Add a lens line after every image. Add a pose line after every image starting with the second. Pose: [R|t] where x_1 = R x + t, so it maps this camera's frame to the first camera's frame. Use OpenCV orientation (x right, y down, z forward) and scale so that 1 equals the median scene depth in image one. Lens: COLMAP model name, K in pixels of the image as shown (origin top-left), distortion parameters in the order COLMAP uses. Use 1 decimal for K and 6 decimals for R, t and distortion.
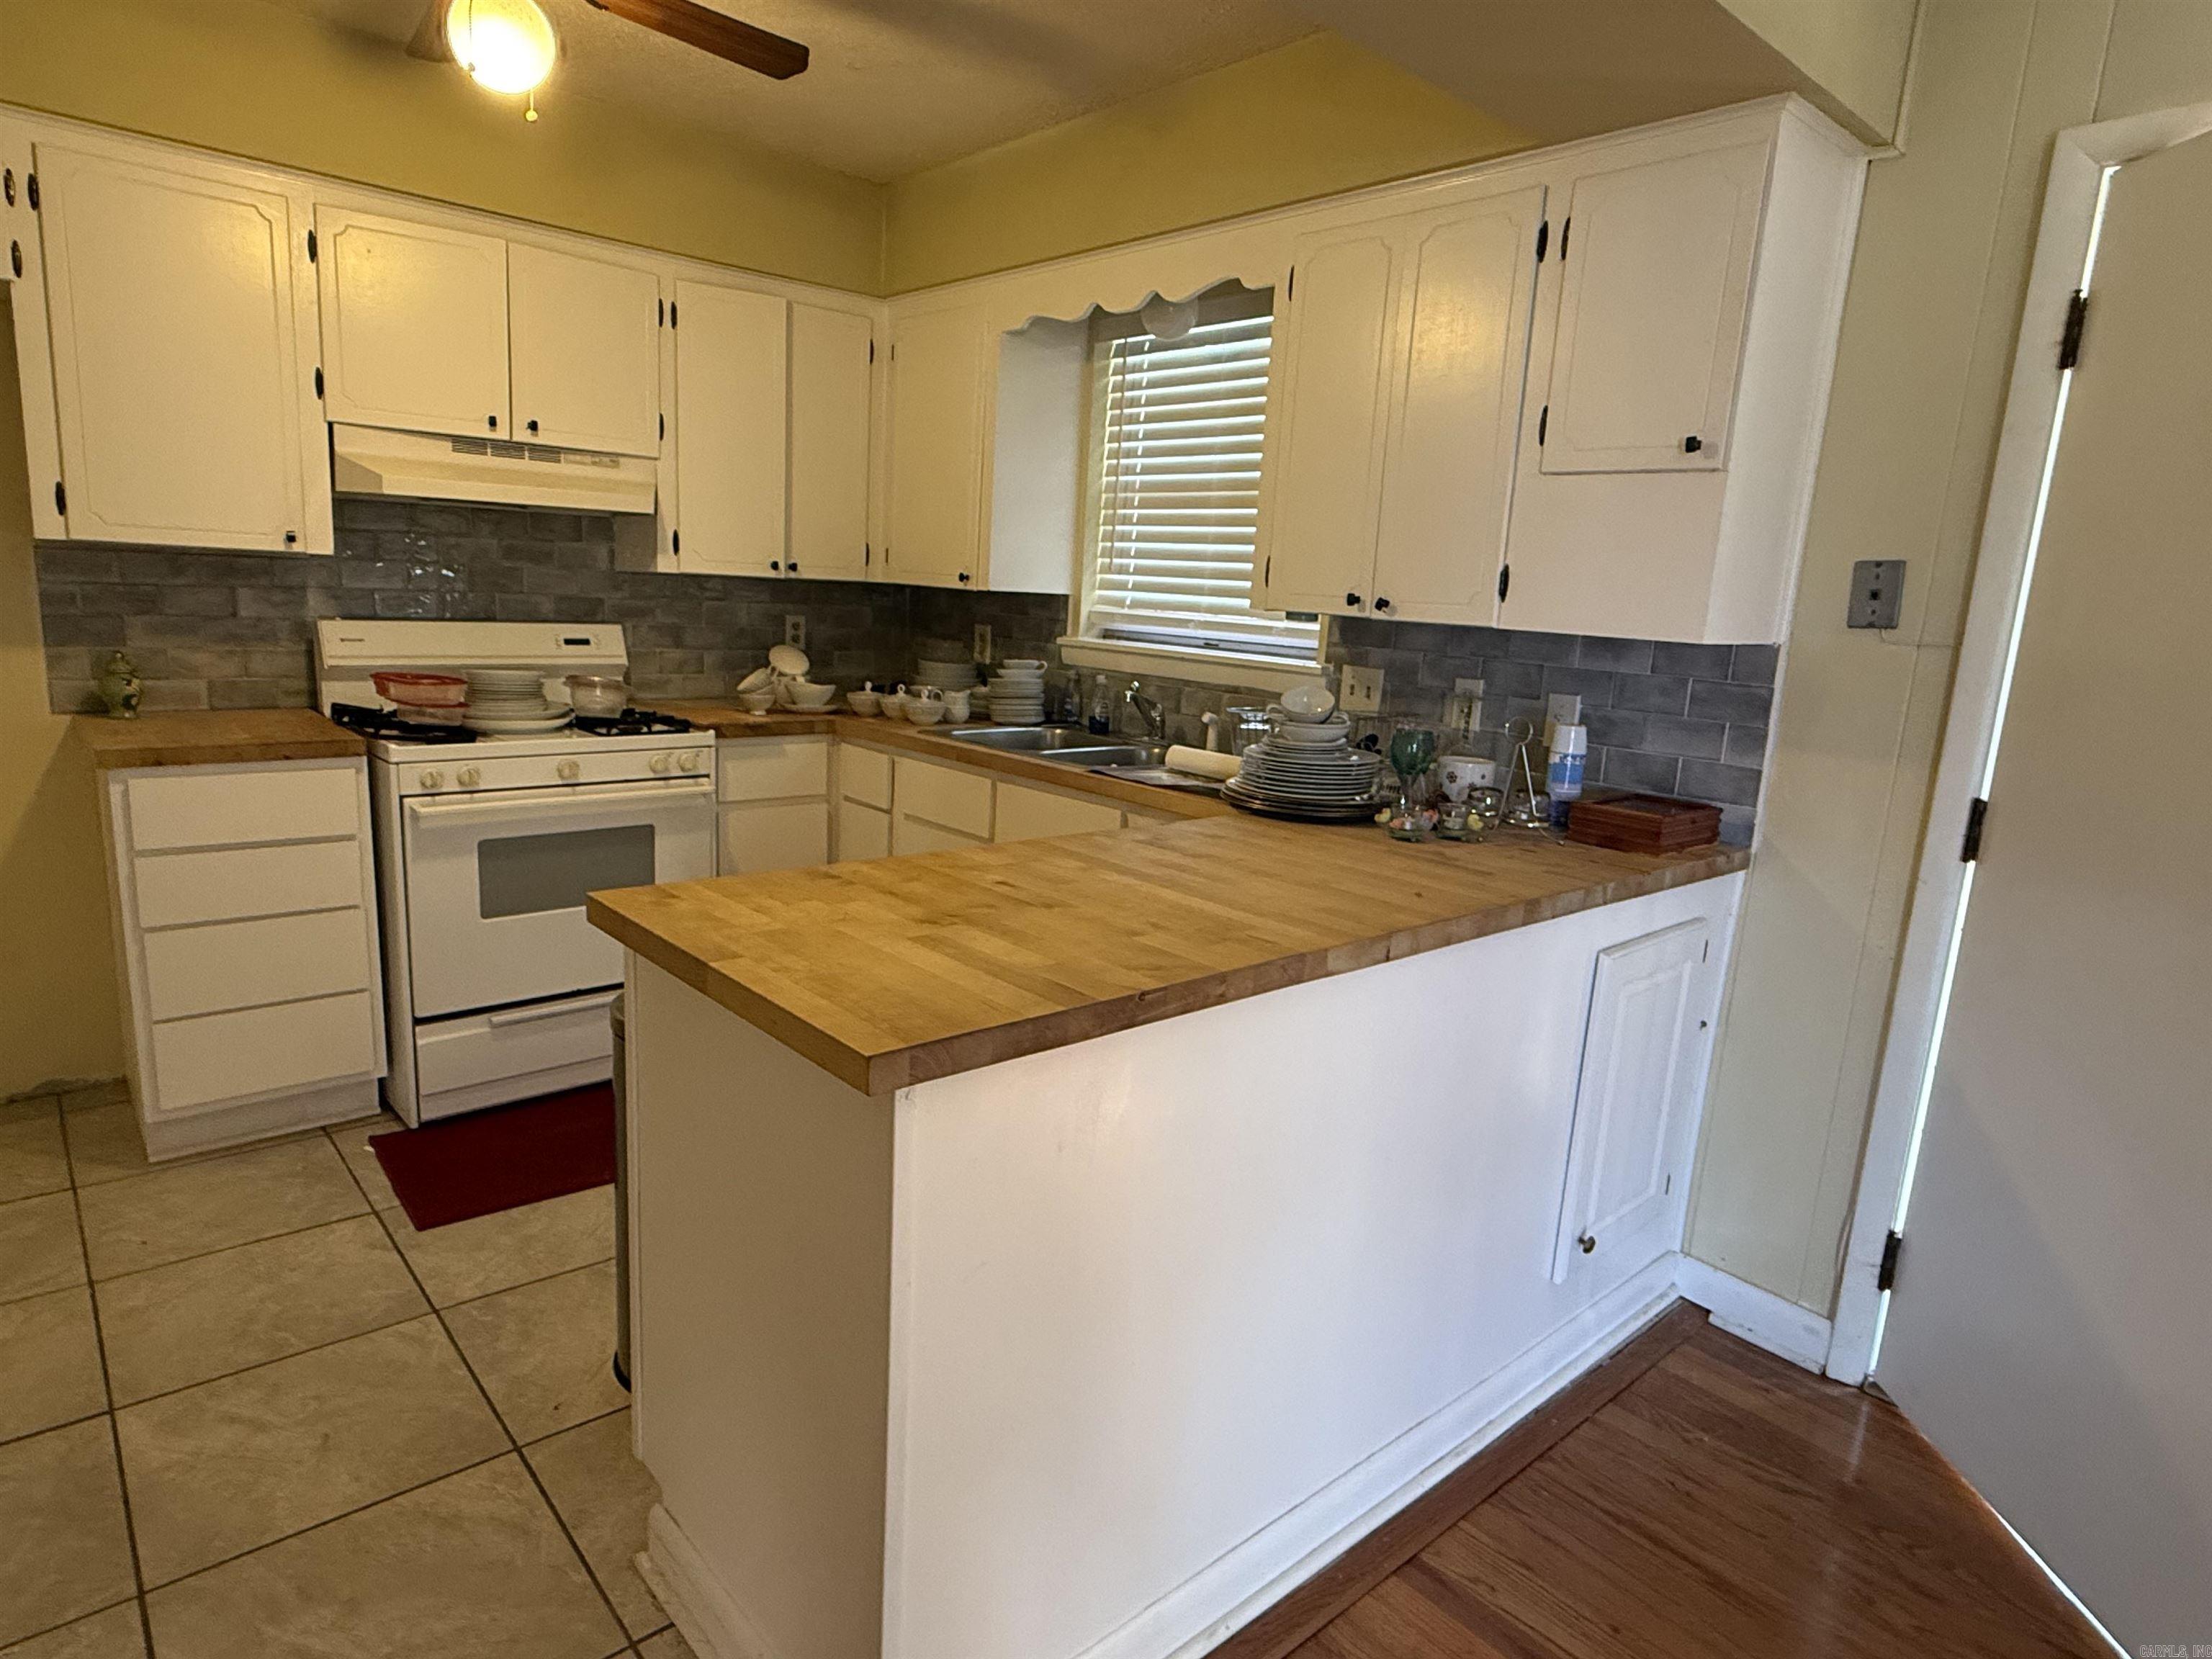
lens RADIAL K [[1262.7, 0, 1109.2], [0, 1262.7, 829.3], [0, 0, 1]] dist [-0.007487, 0.002763]
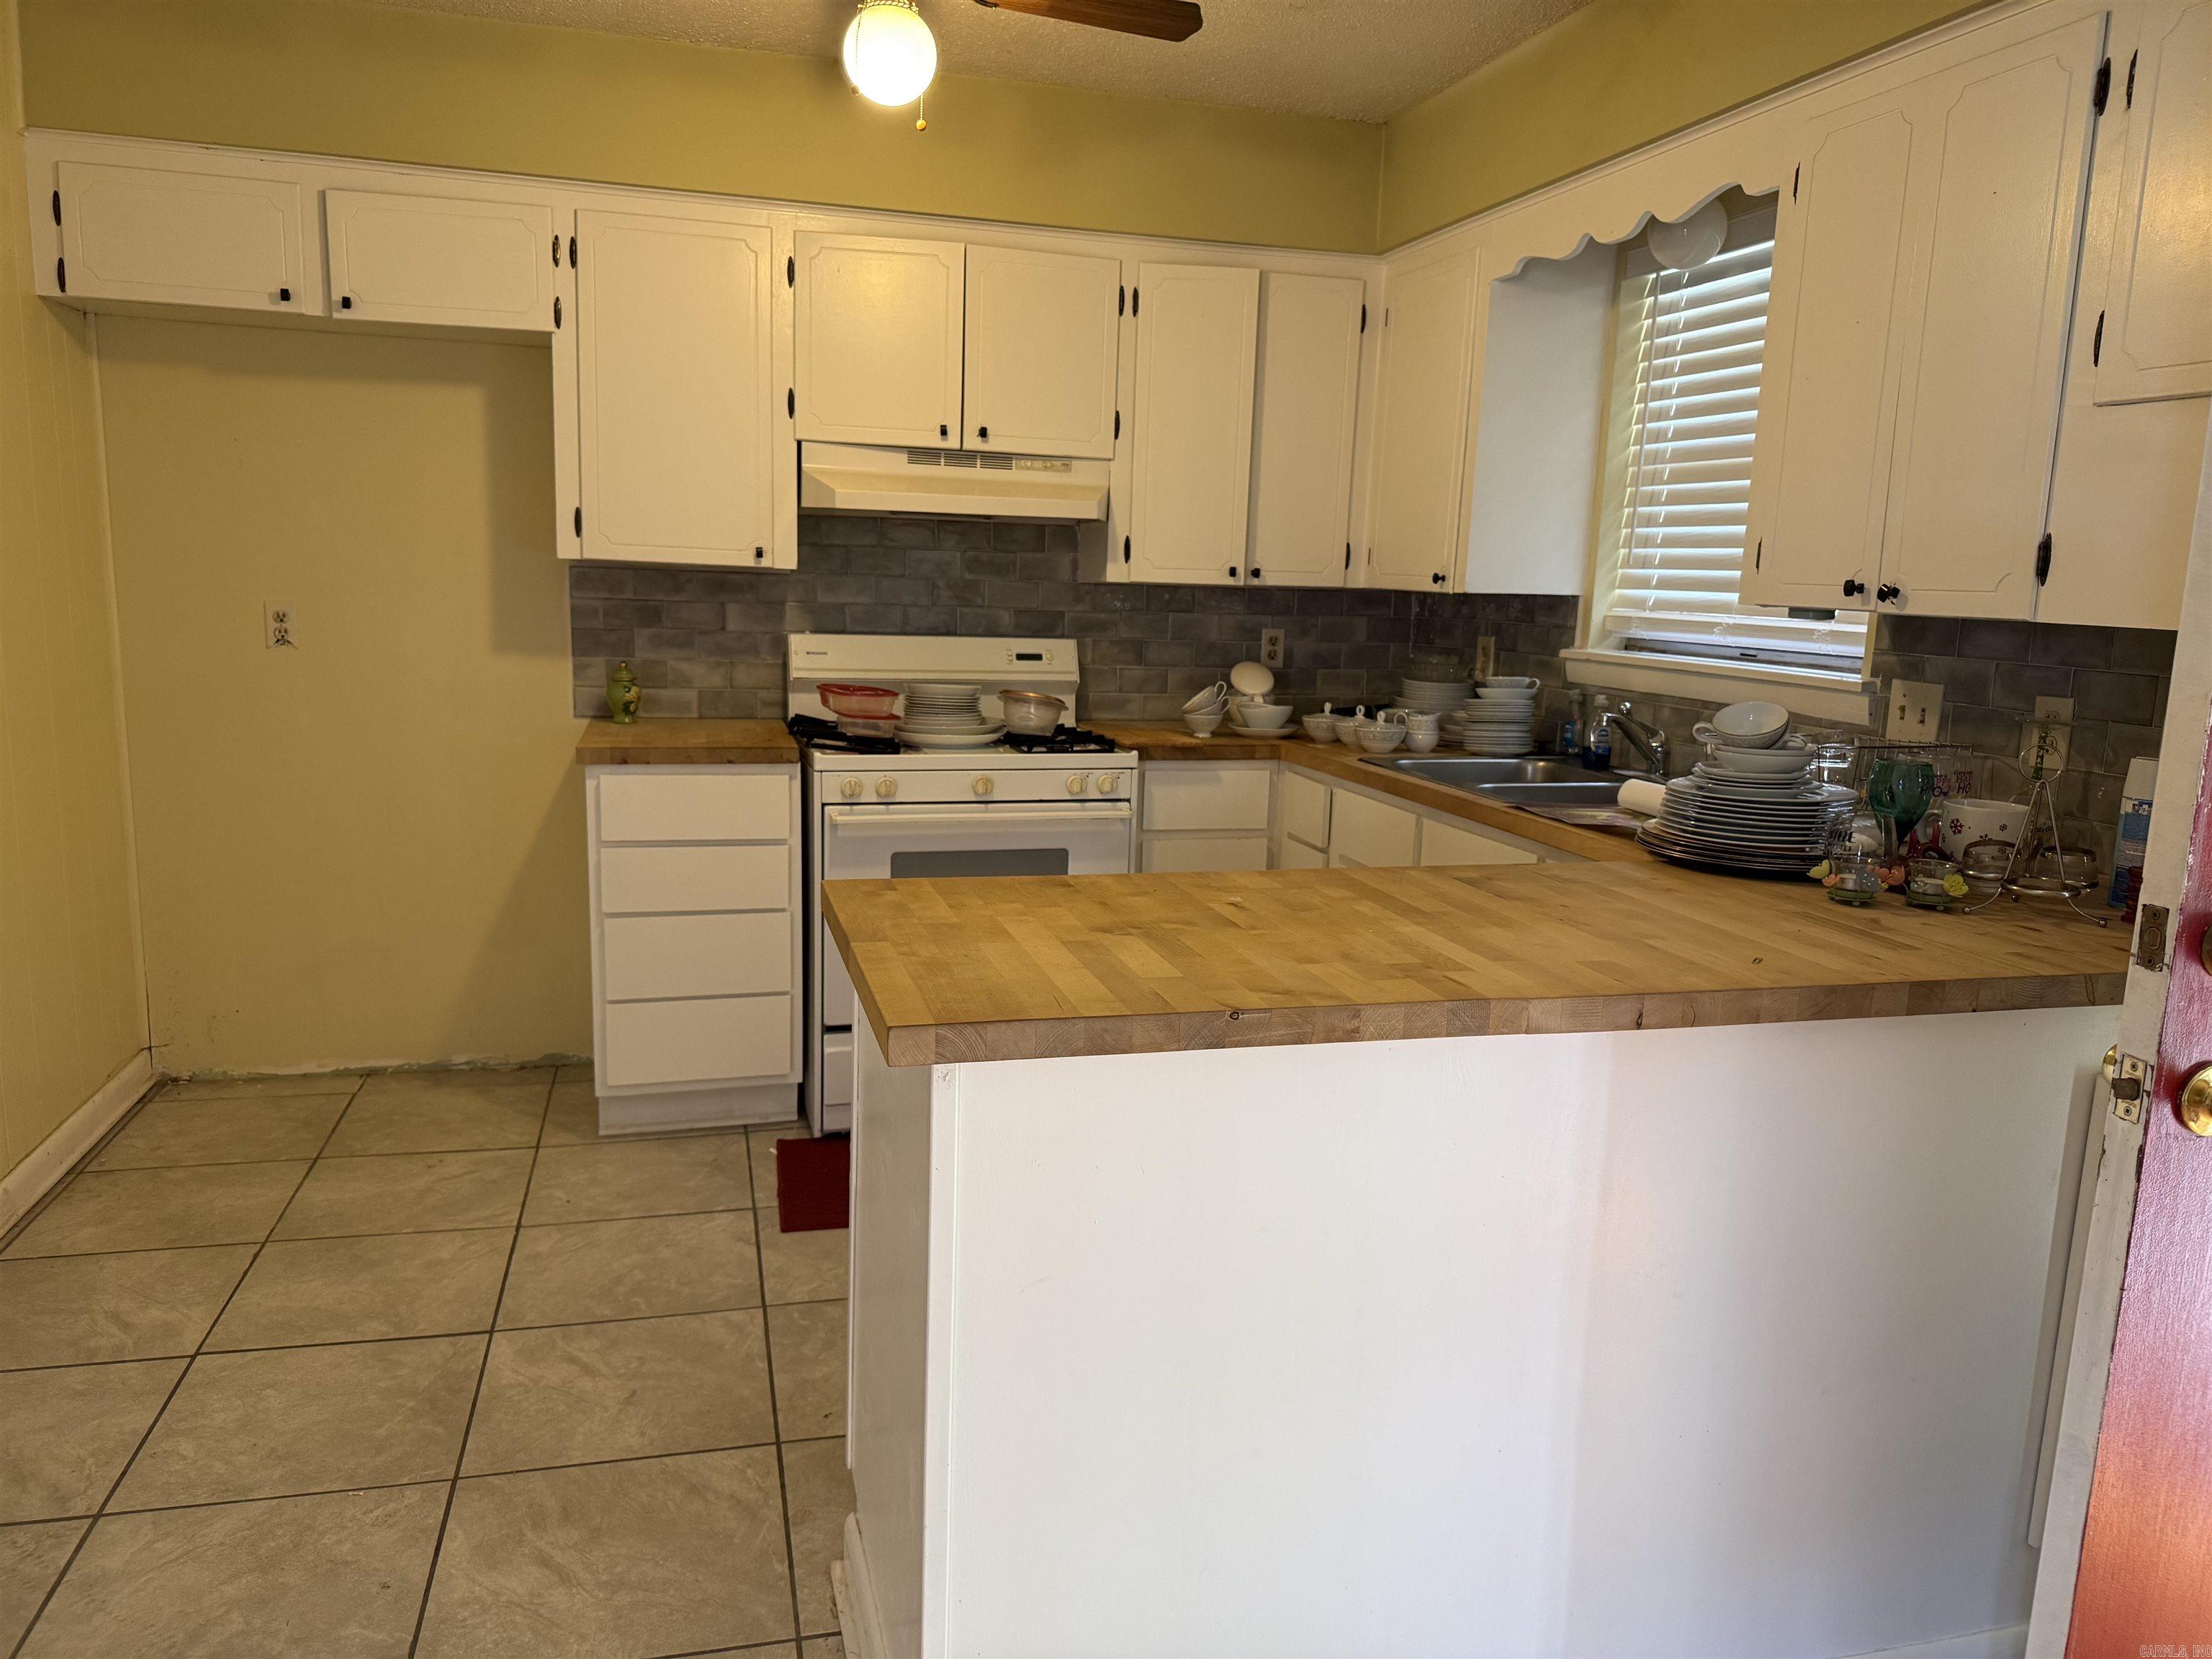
lens RADIAL K [[1585.2, 0, 1121.1], [0, 1585.2, 834.8], [0, 0, 1]] dist [0.050711, -0.069394]
pose [[0.893973, 0.047468, -0.445600, 0.213305], [-0.068412, 0.997175, -0.031024, 0.020887], [0.442868, 0.058219, 0.894695, -0.029296]]
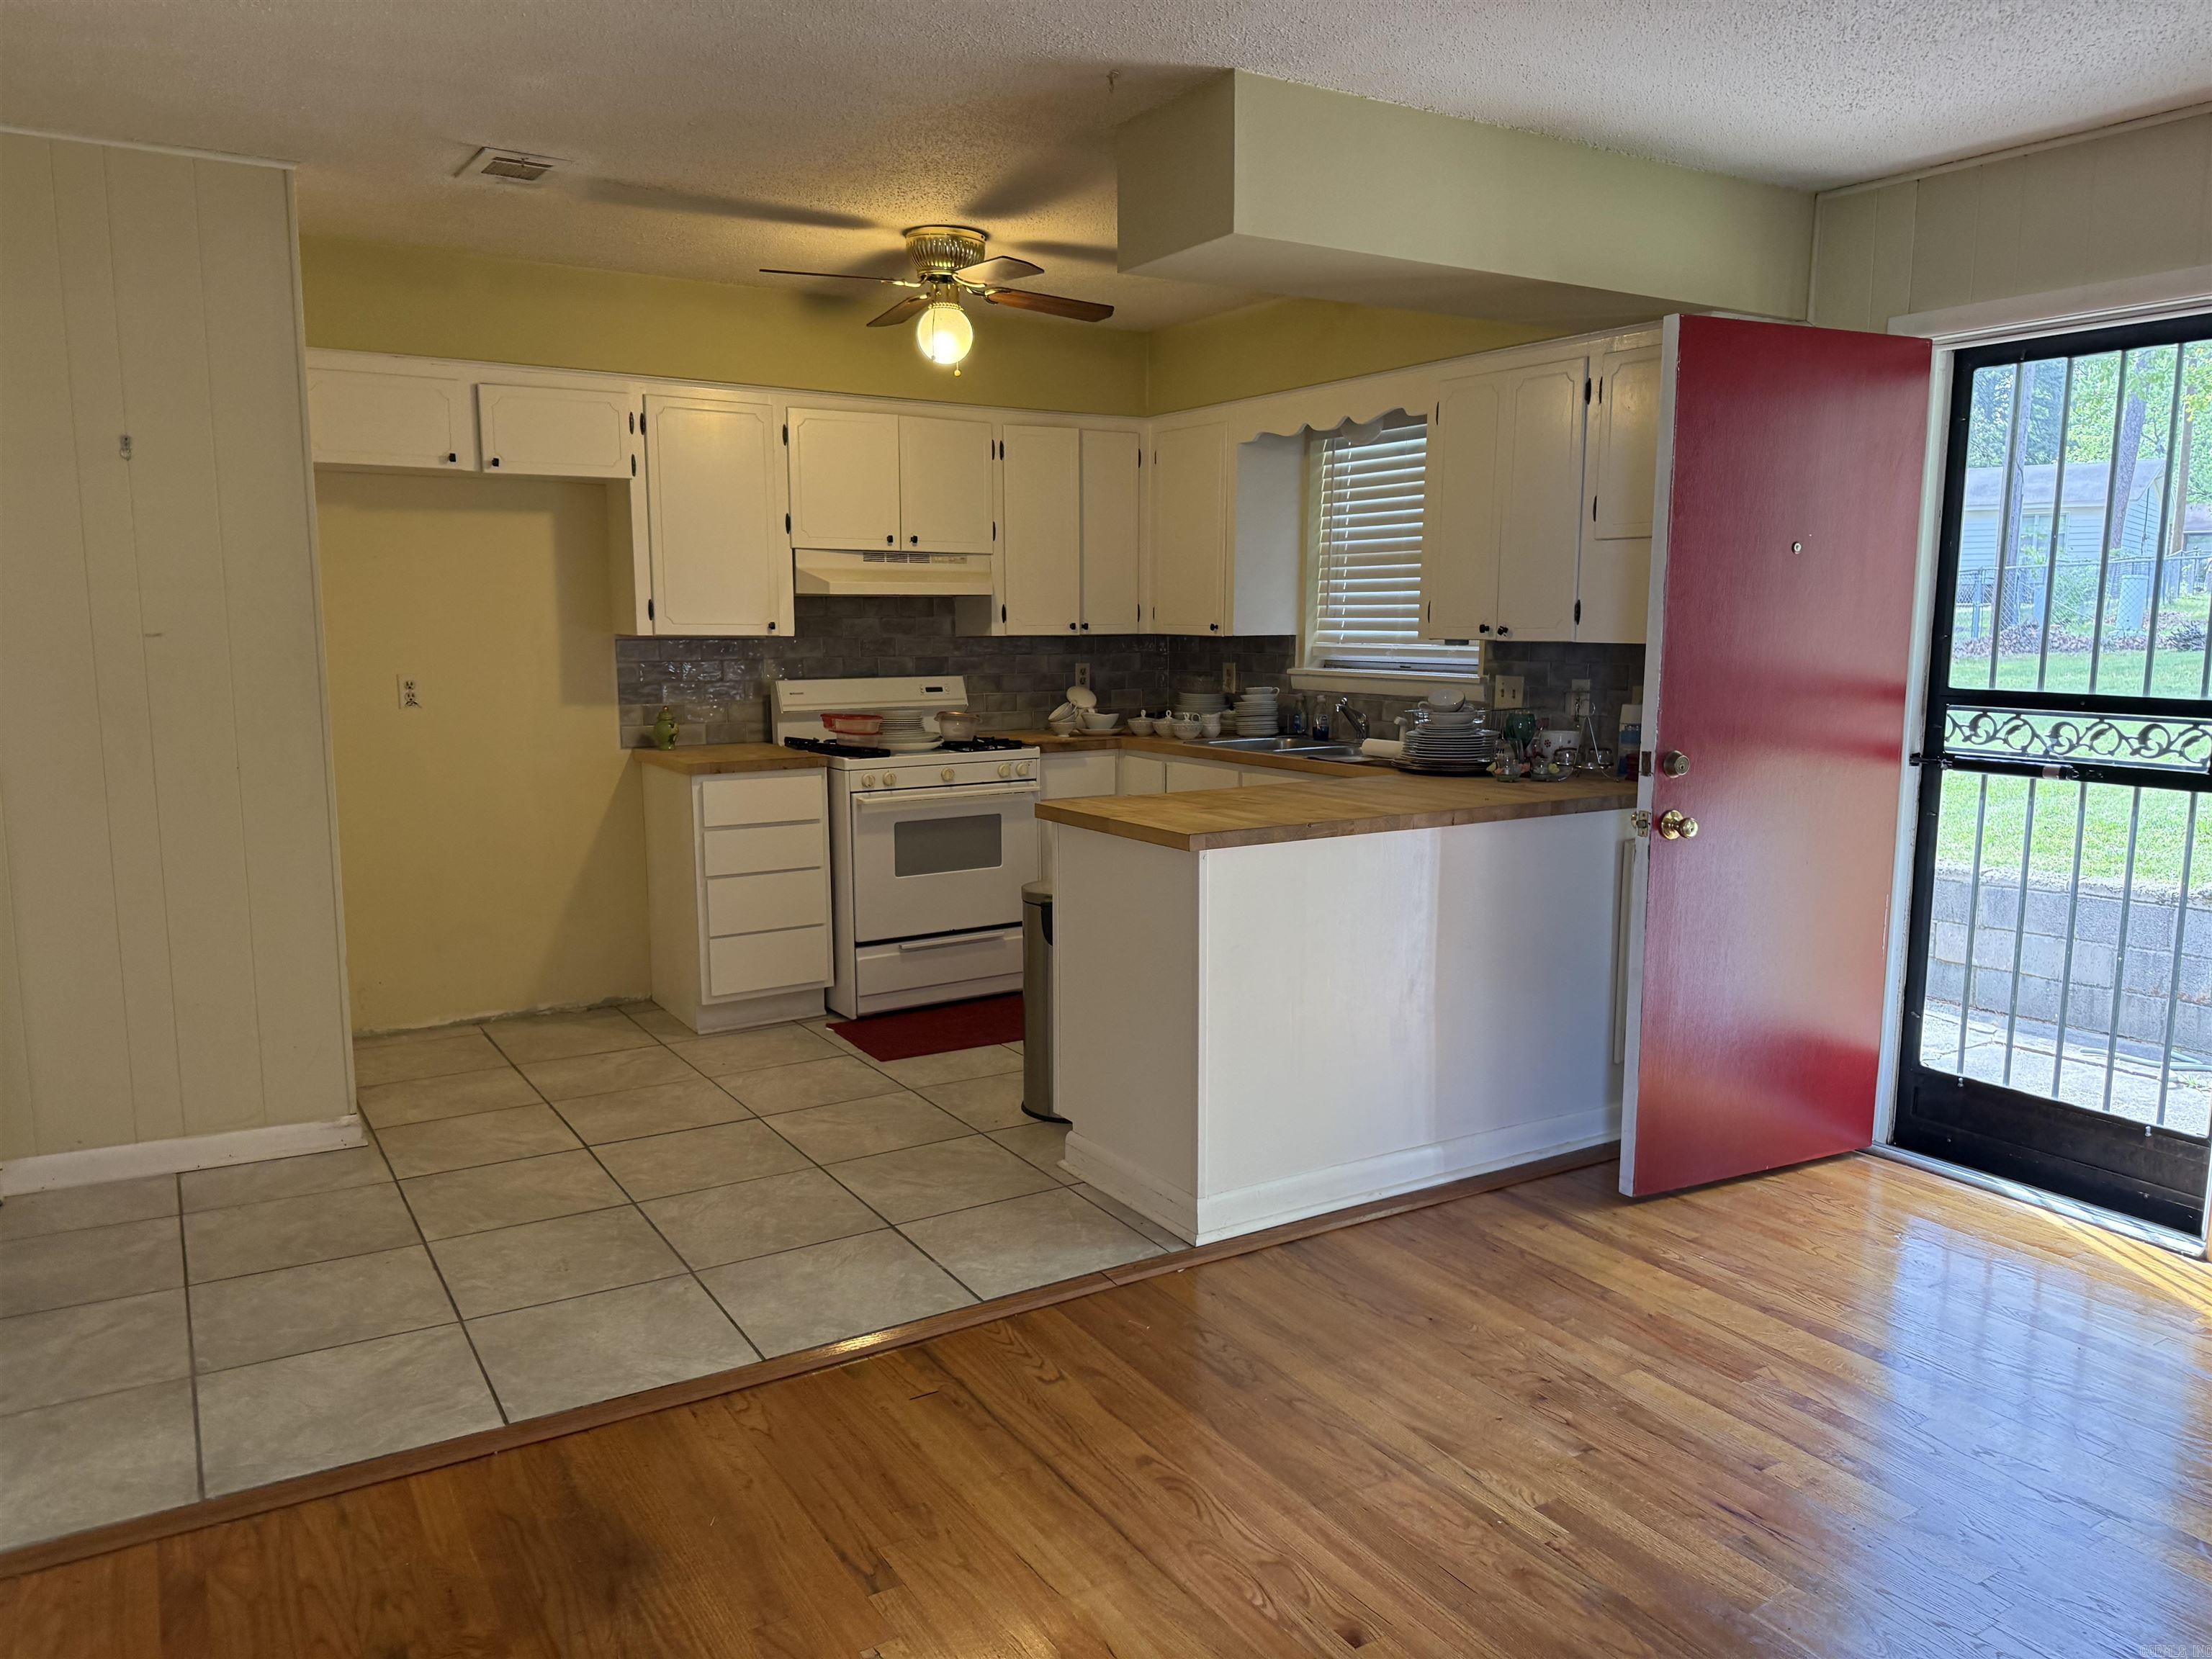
lens RADIAL K [[1585.2, 0, 1109.4], [0, 1585.2, 863.9], [0, 0, 1]] dist [0.050711, -0.069394]
pose [[0.984106, -0.029761, -0.175071, 0.073841], [0.022607, 0.998832, -0.042714, 0.143166], [0.176138, 0.038078, 0.983629, -0.788194]]
